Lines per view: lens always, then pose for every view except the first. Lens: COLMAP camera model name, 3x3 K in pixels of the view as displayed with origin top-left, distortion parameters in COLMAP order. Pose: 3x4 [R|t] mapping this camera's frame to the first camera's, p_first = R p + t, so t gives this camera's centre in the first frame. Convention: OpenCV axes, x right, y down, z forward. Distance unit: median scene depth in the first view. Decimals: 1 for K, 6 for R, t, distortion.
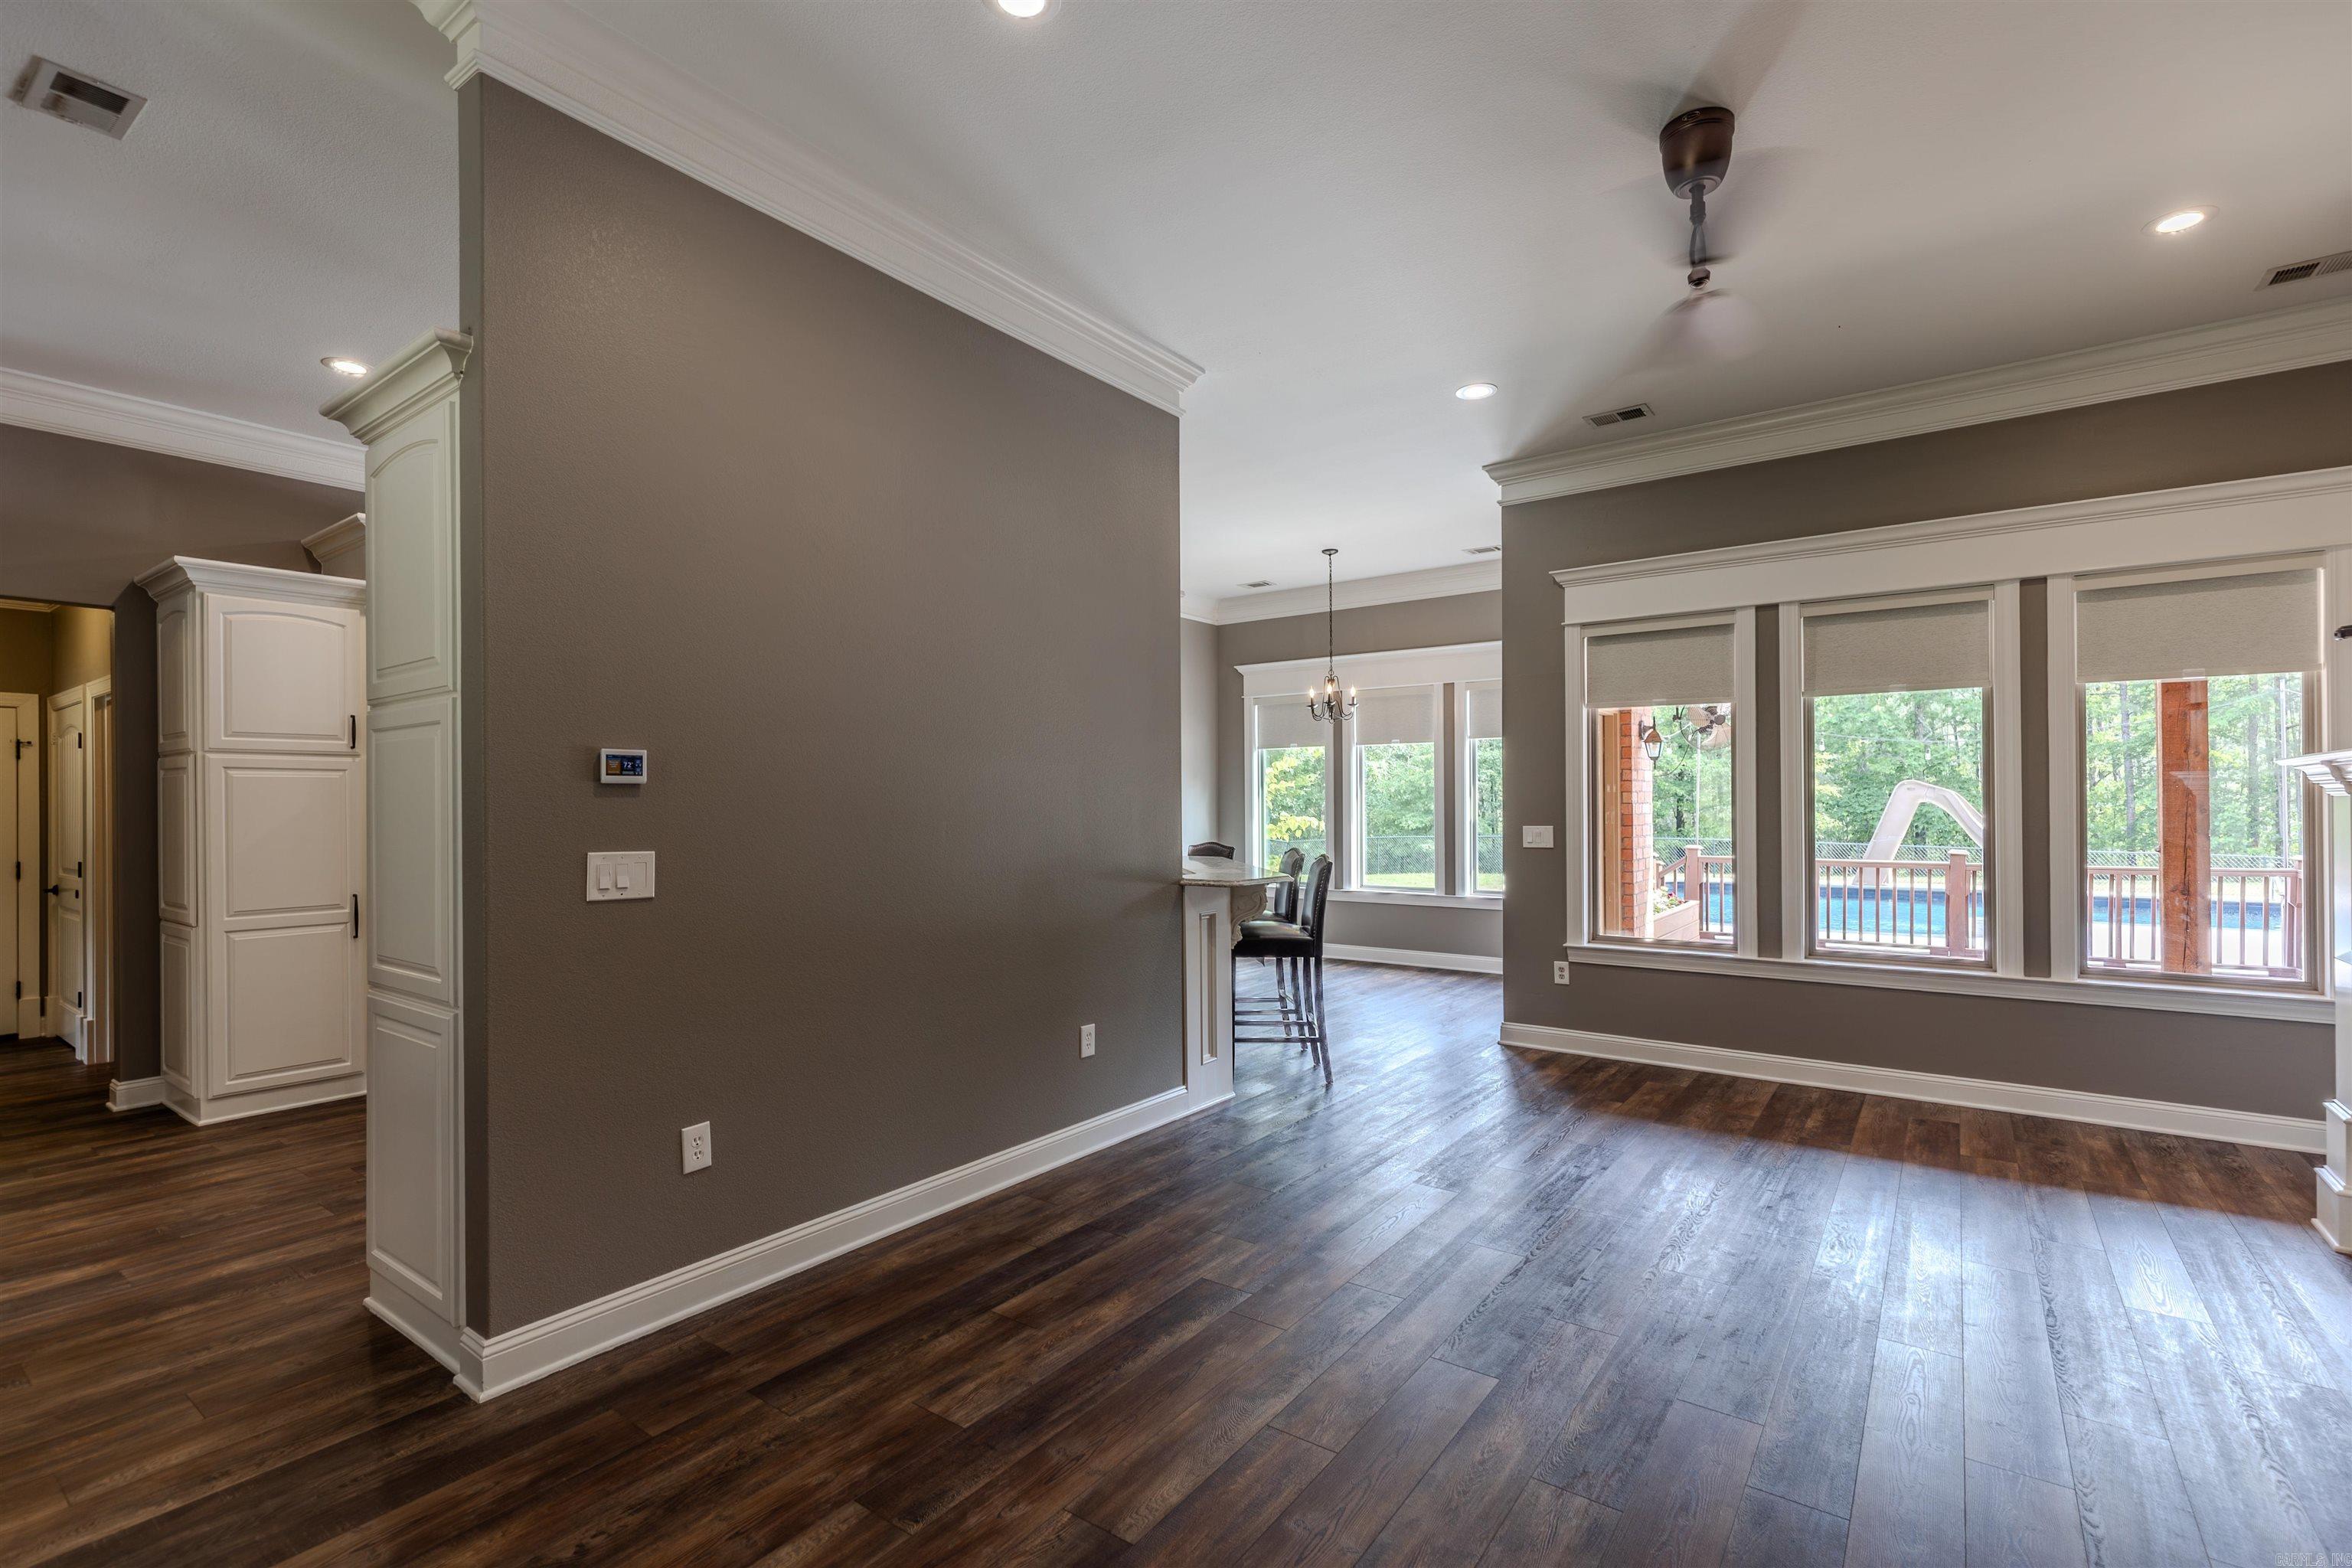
lens RADIAL K [[1090.2, 0, 1153.3], [0, 1090.2, 799.4], [0, 0, 1]] dist [0.003004, -0.001389]
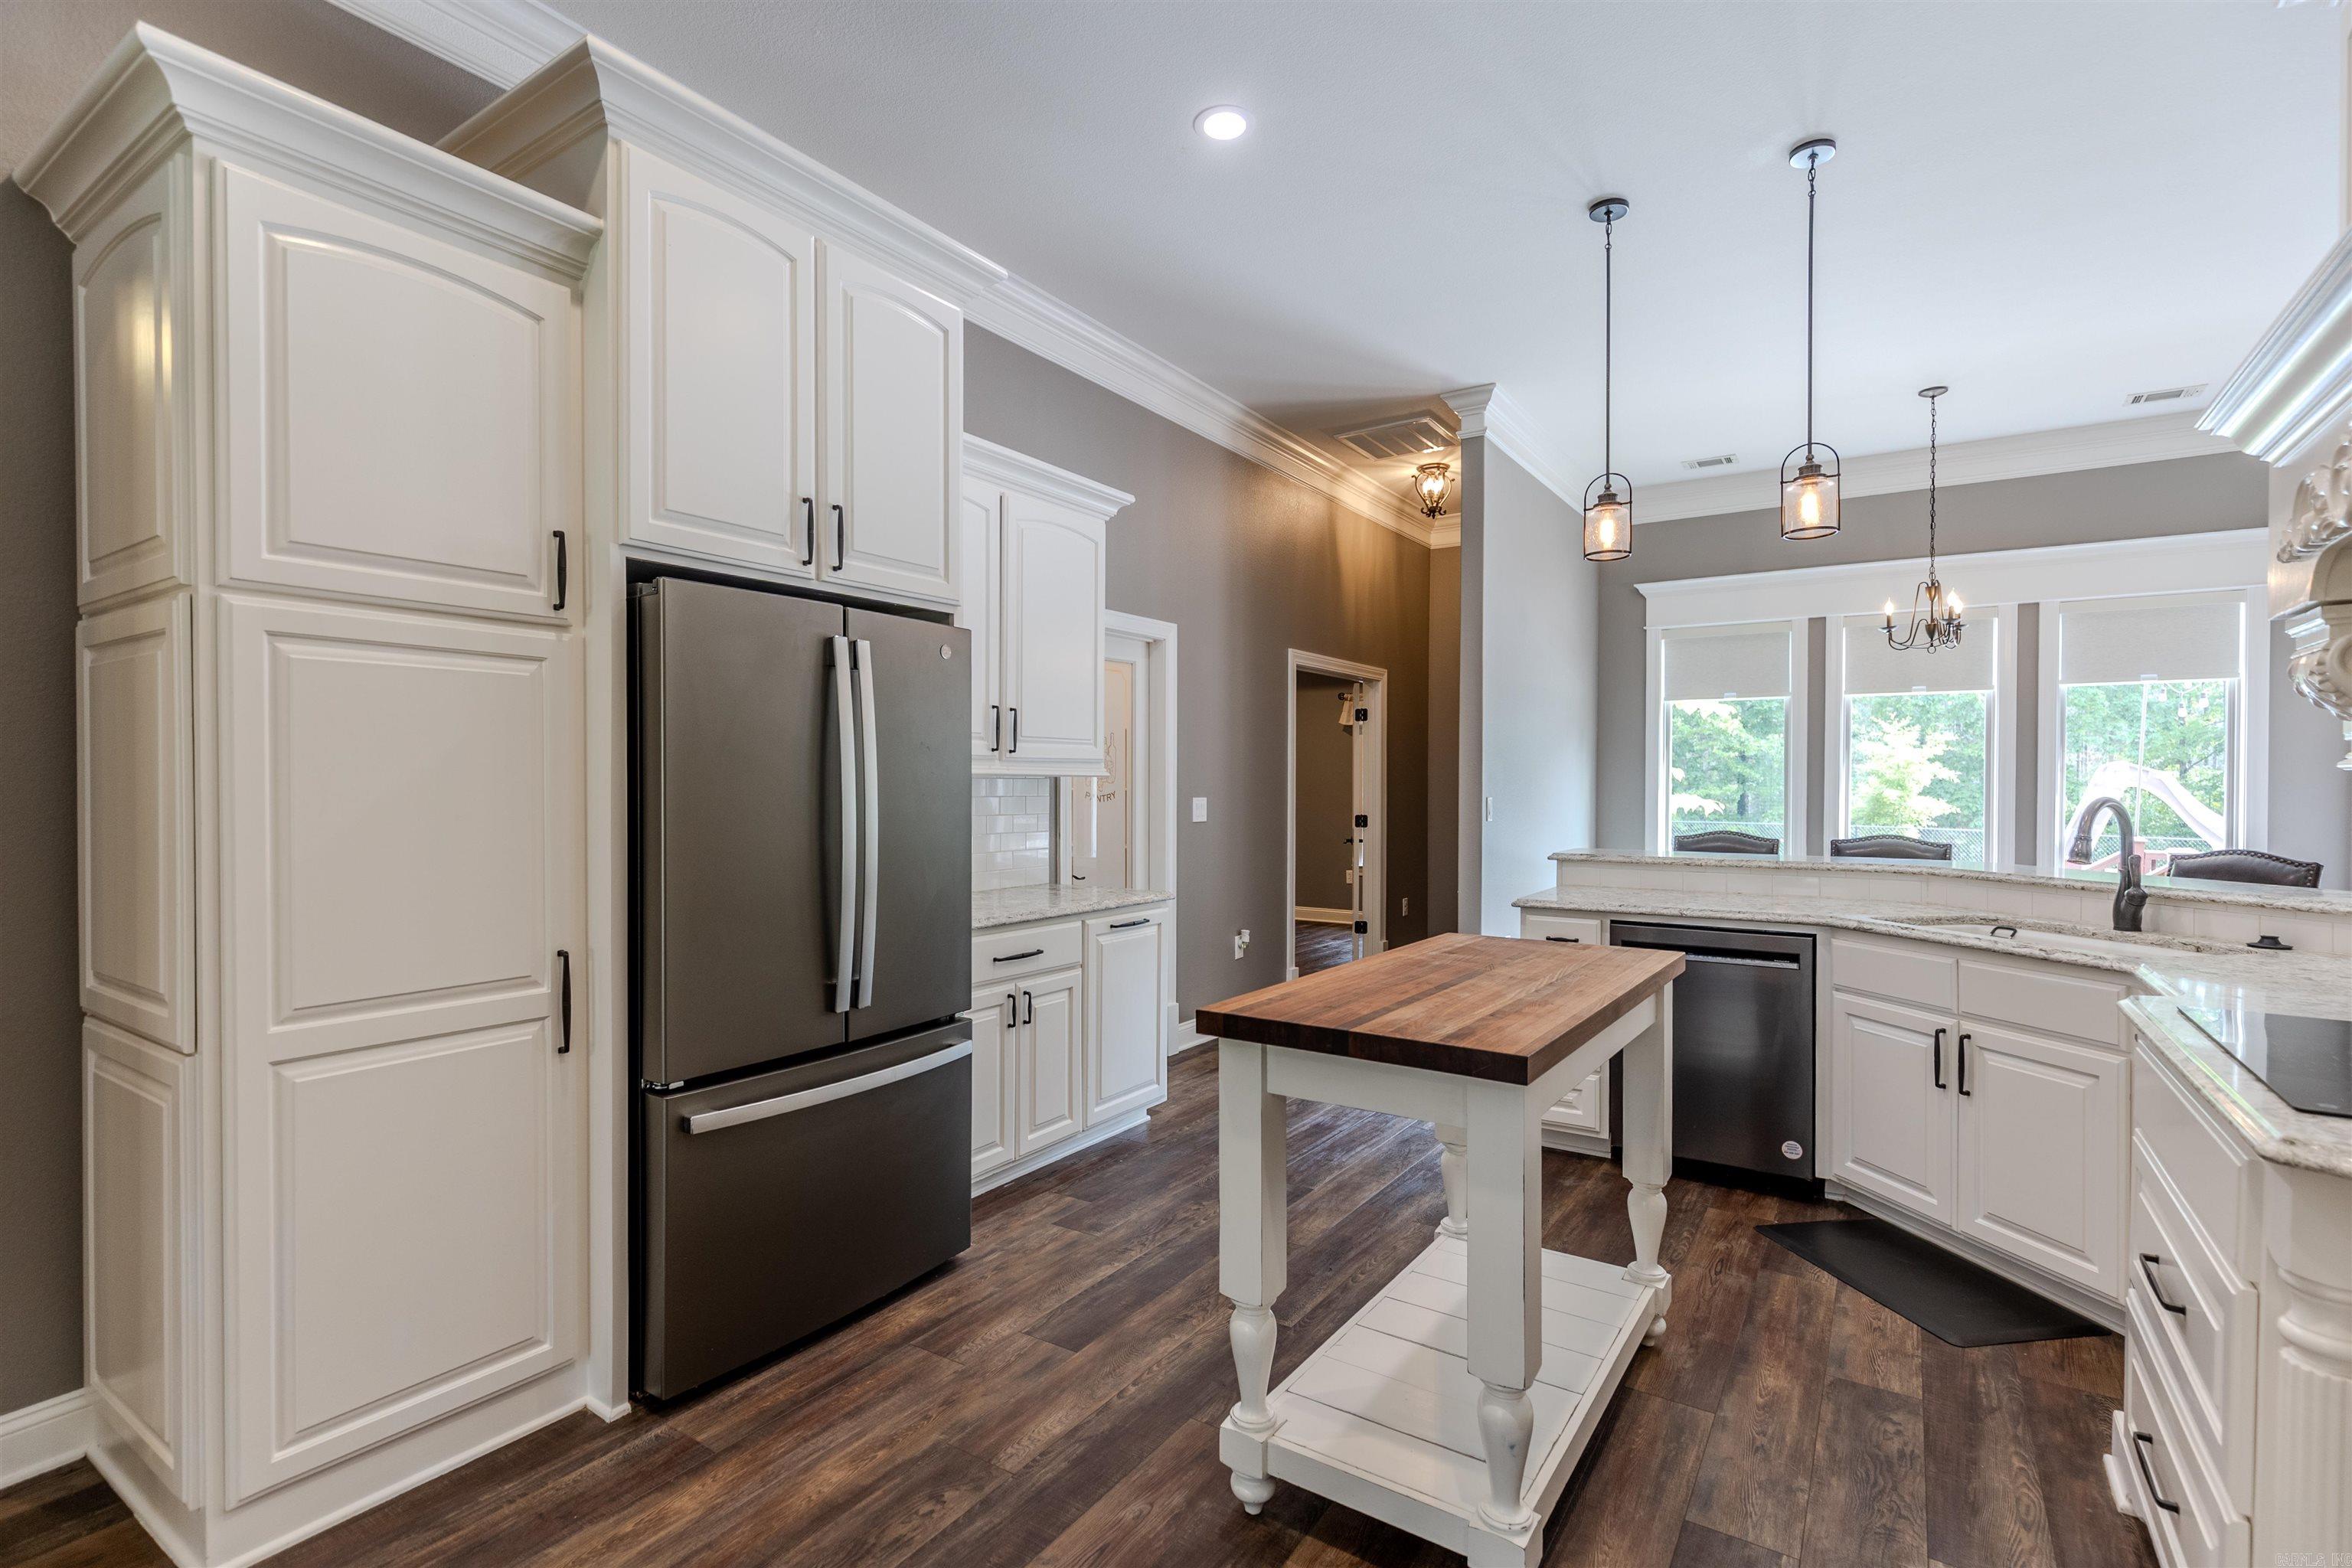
lens RADIAL K [[1090.2, 0, 1152.6], [0, 1090.2, 791.9], [0, 0, 1]] dist [0.003004, -0.001389]
pose [[0.997902, 0.010624, 0.063867, -0.531504], [-0.011465, 0.999852, 0.012813, 0.016628], [-0.063721, -0.013519, 0.997876, 0.562205]]
